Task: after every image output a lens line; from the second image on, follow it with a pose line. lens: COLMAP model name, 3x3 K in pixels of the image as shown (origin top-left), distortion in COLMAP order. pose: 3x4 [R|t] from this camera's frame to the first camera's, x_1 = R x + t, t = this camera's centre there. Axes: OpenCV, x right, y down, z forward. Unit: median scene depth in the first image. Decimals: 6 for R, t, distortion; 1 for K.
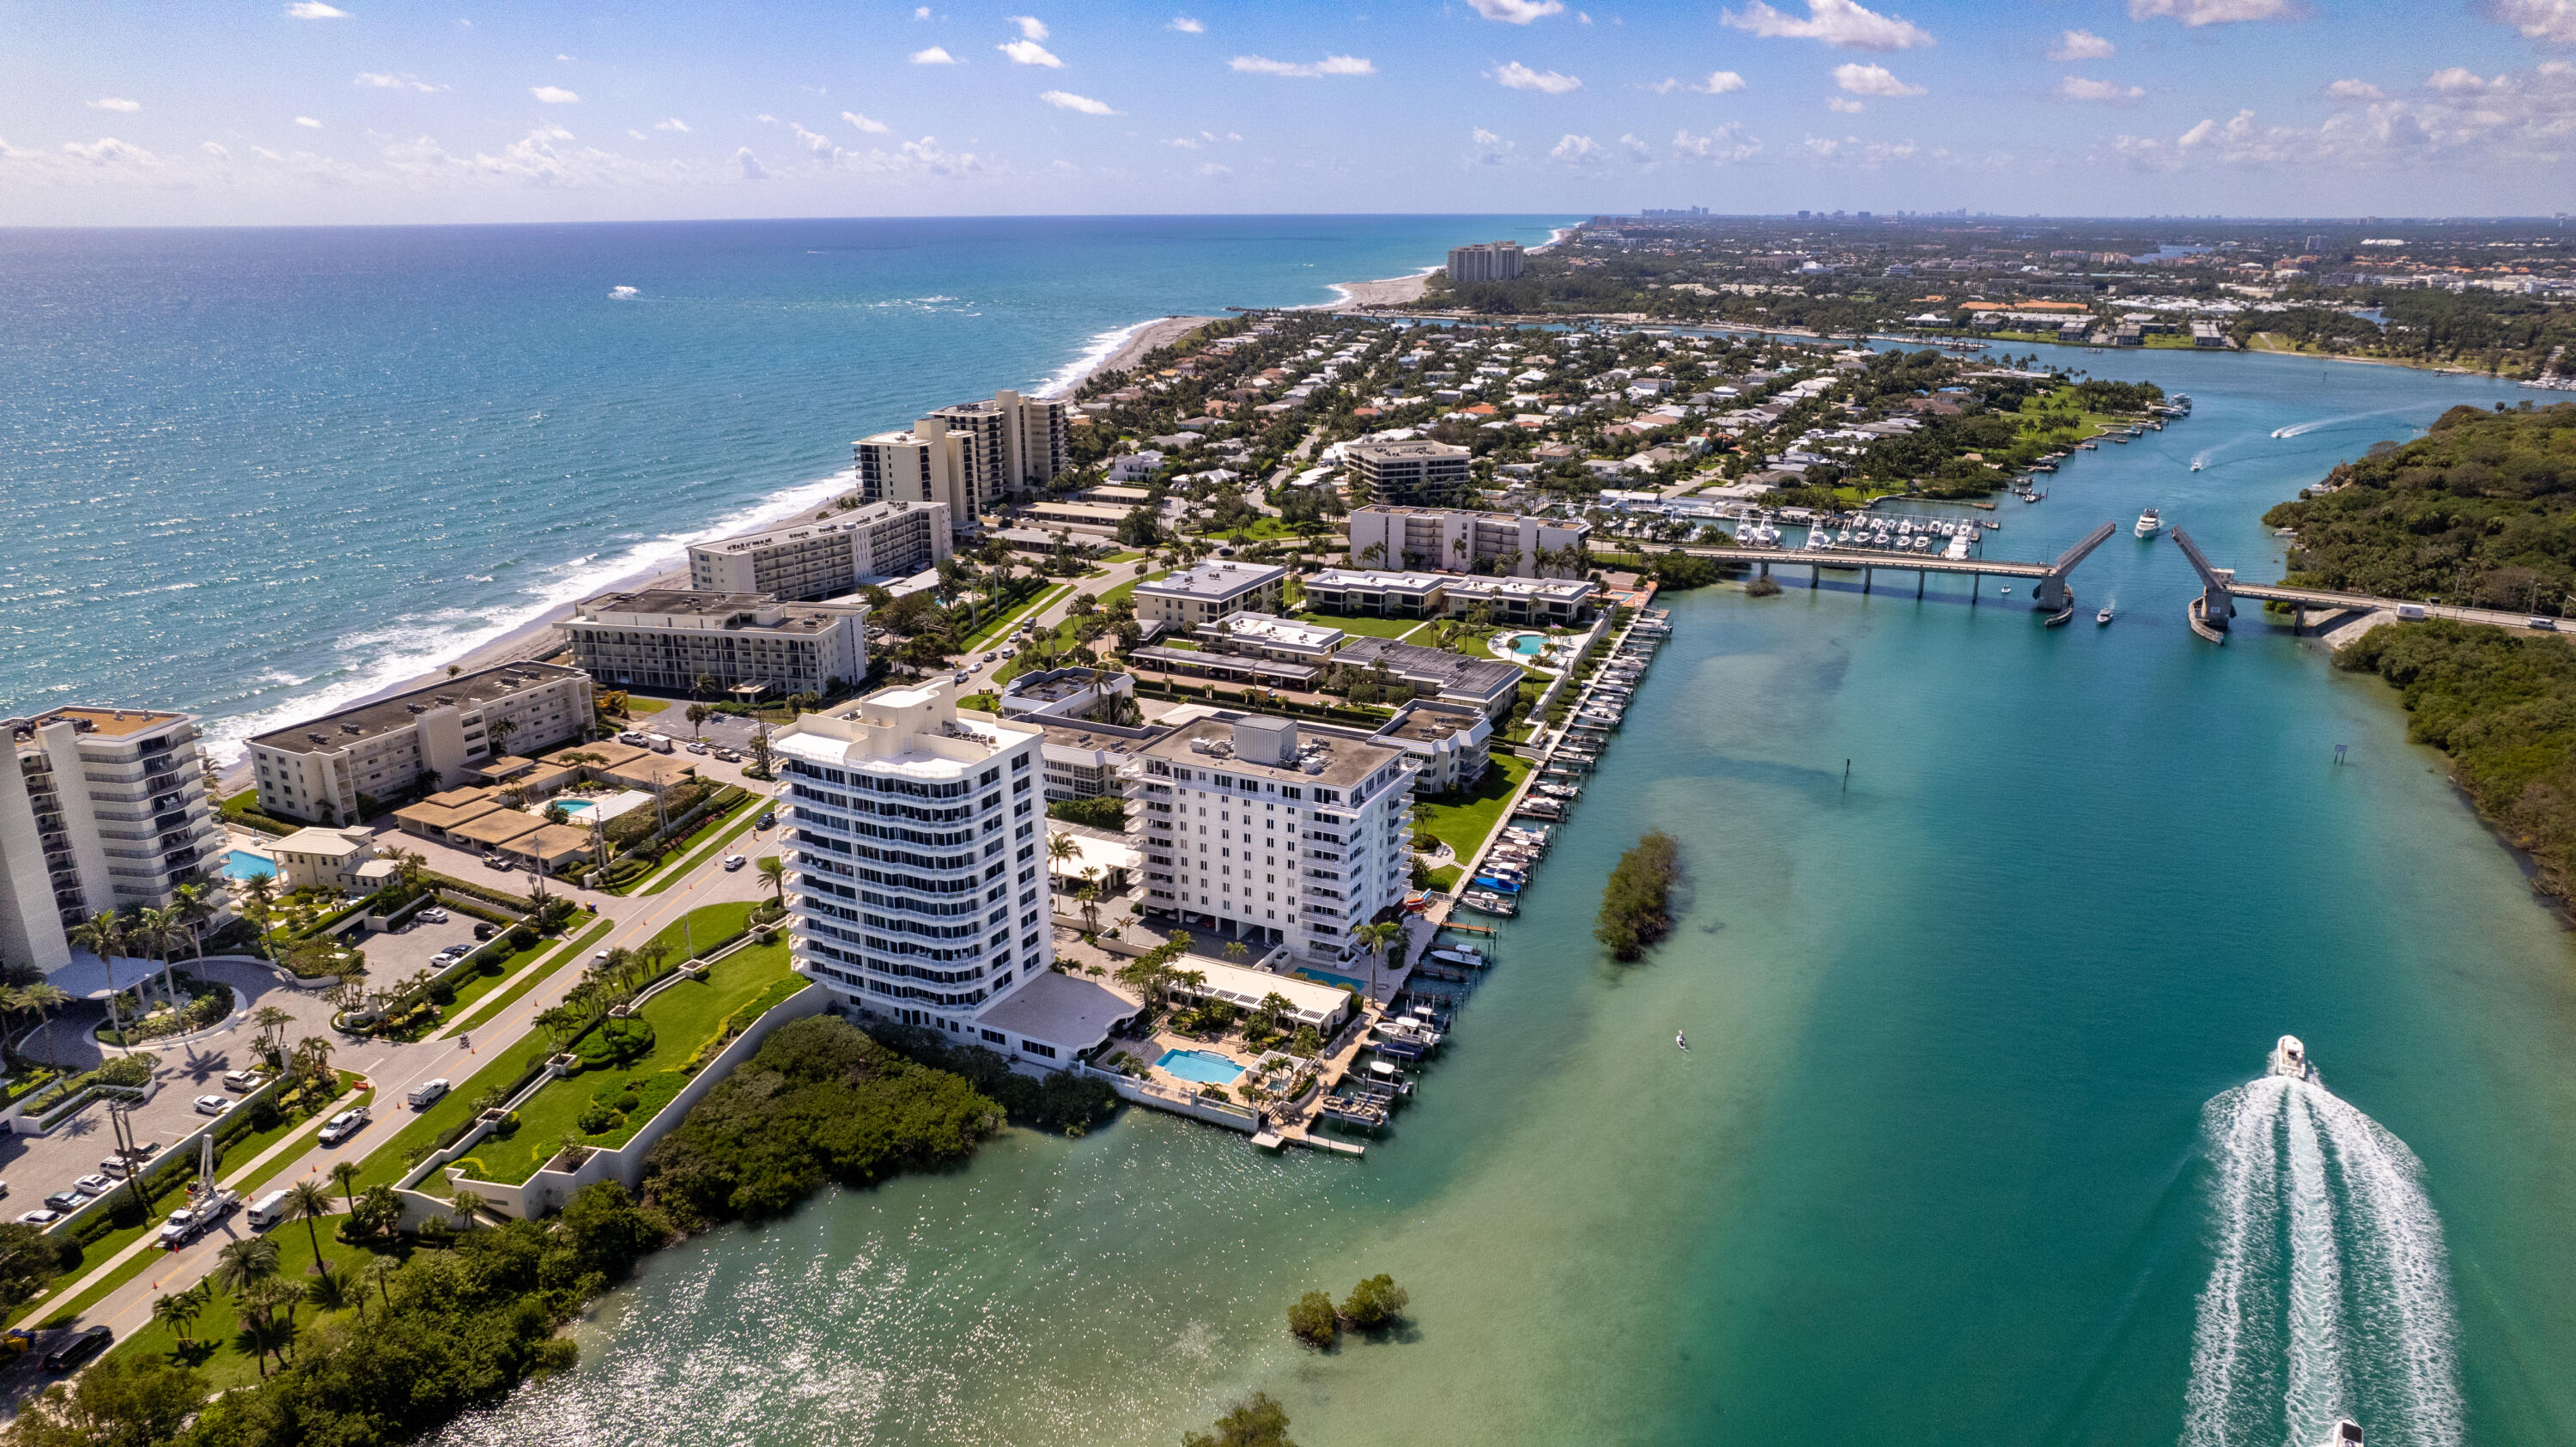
lens RADIAL K [[1658.7, 0, 1288.0], [0, 1658.7, 723.5], [0, 0, 1]] dist [-0.007568, -0.001686]
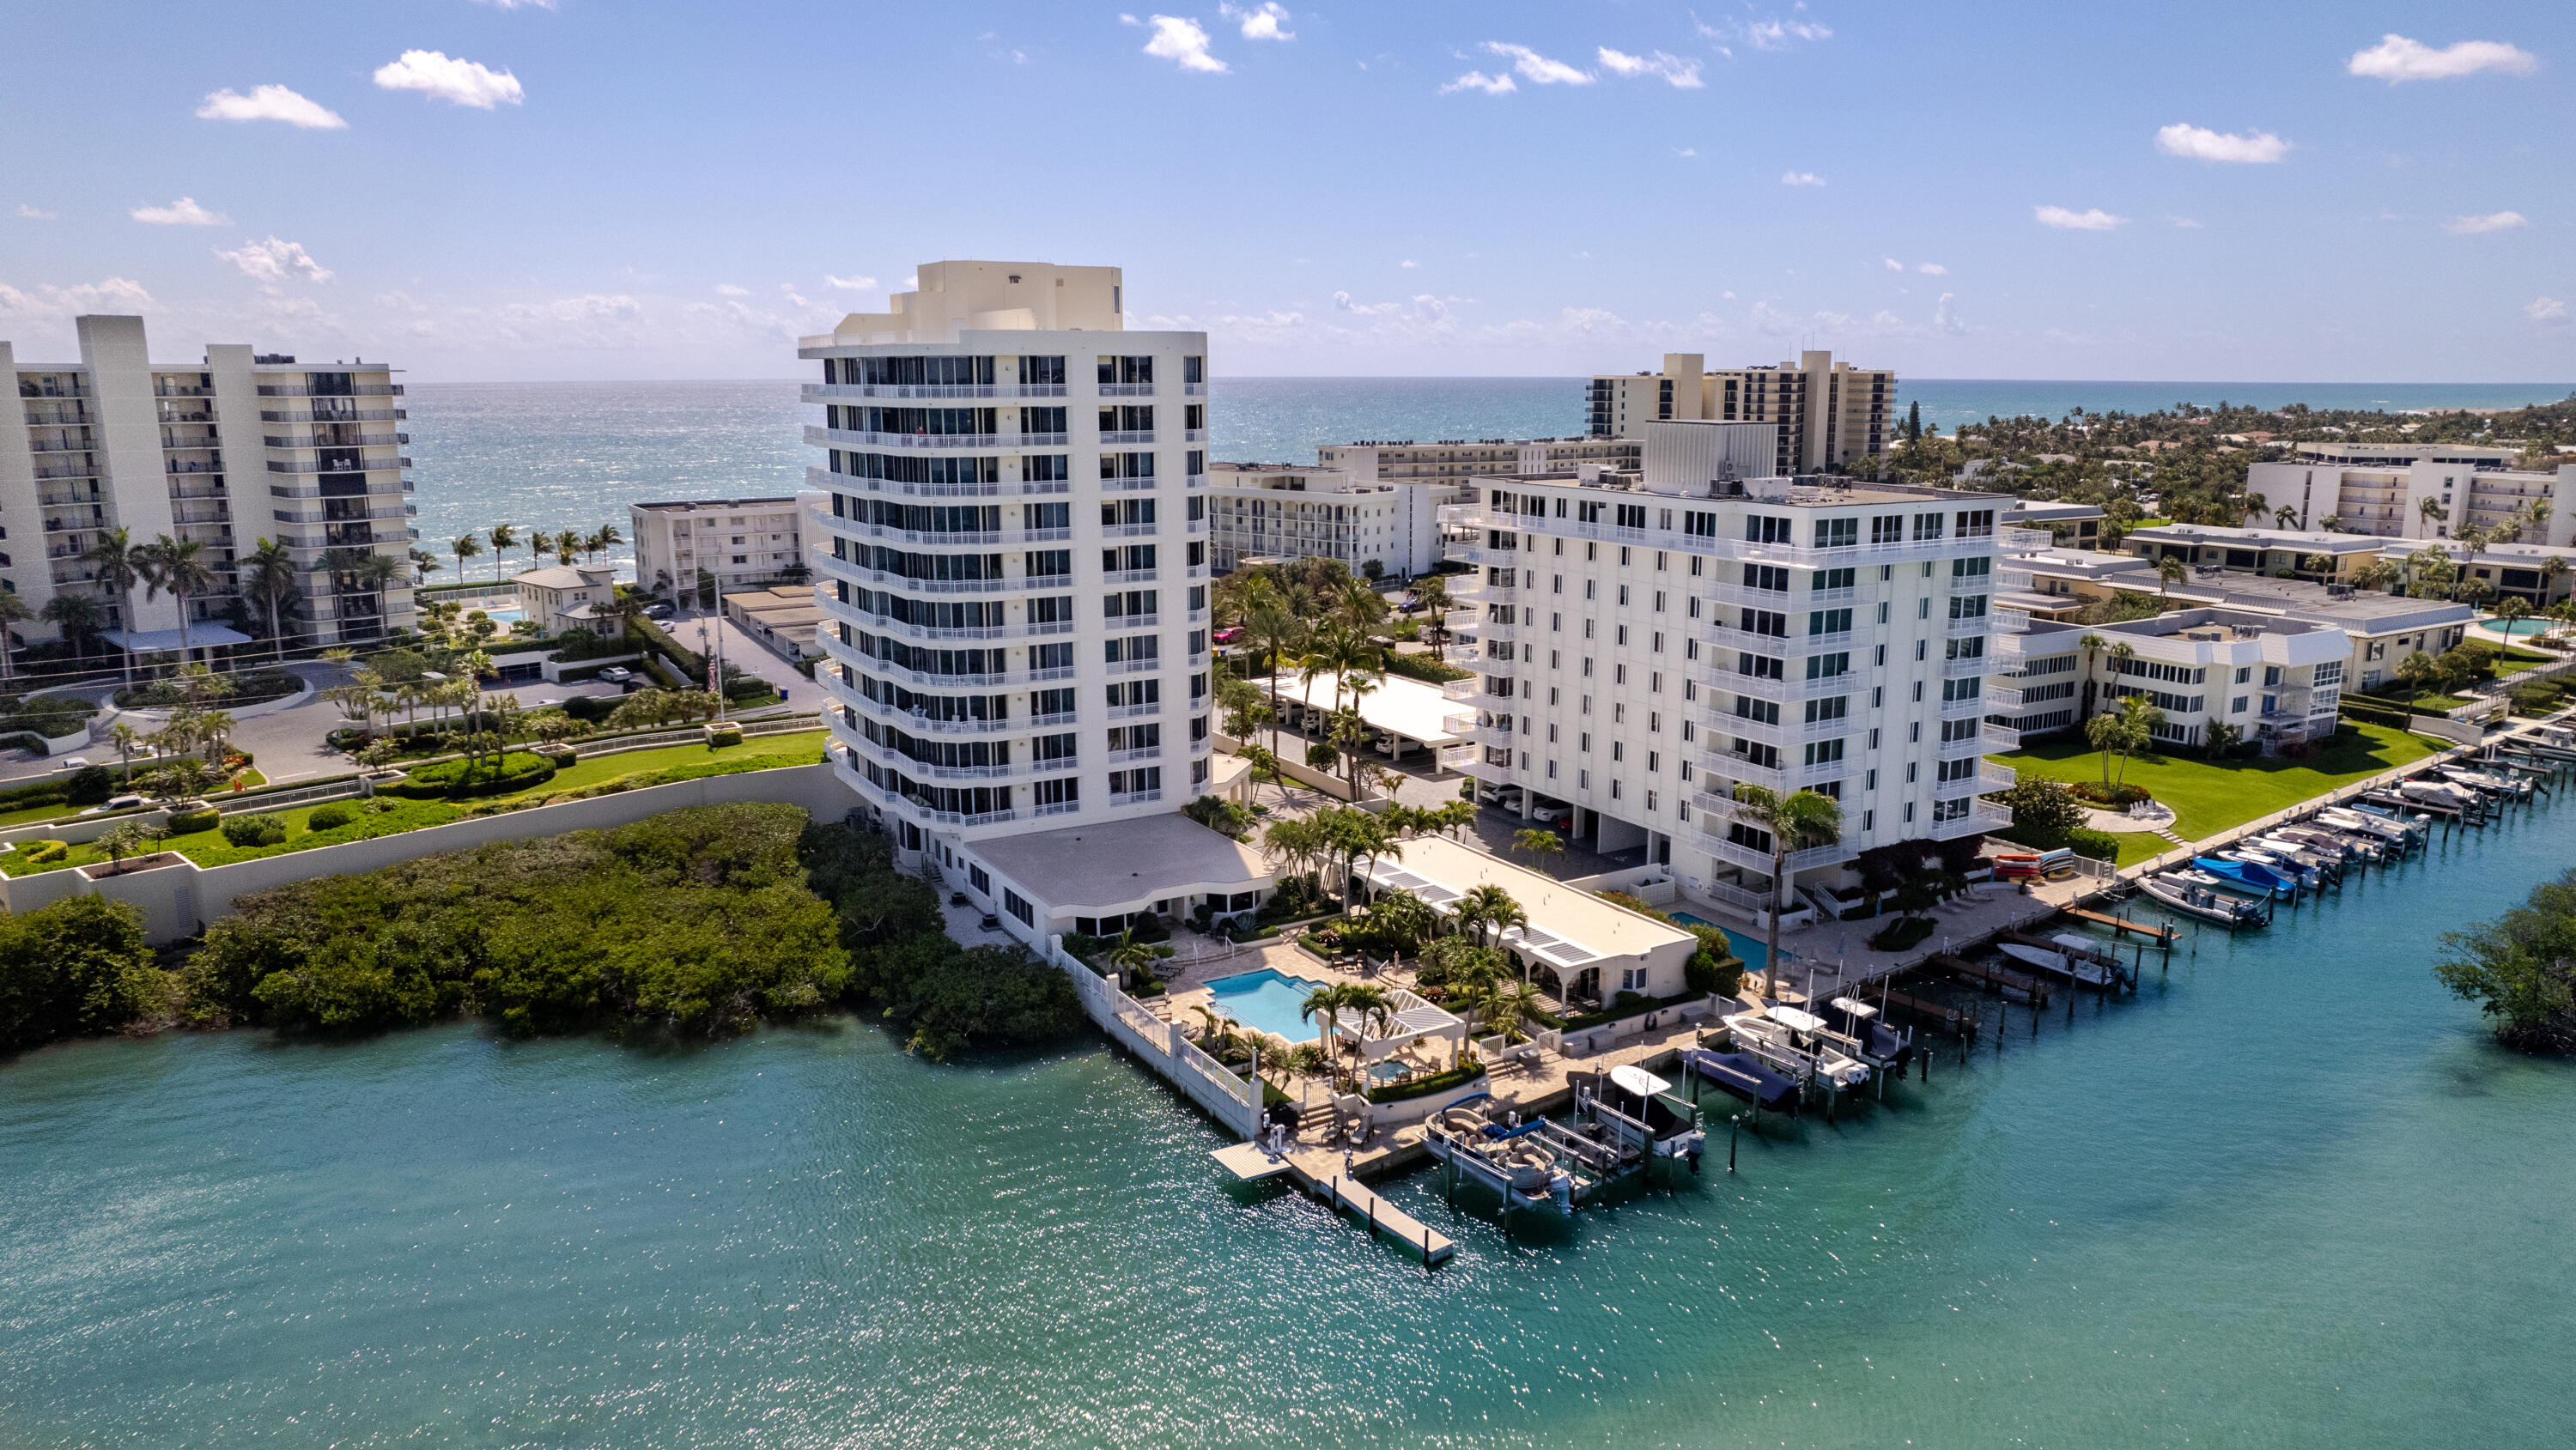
lens RADIAL K [[1762.8, 0, 1288.0], [0, 1762.8, 725.0], [0, 0, 1]] dist [-0.011678, -0.003955]
pose [[0.856299, 0.123206, -0.501569, 0.168348], [-0.164679, 0.985574, -0.039048, 0.144097], [0.489523, 0.116035, 0.864236, 0.554981]]
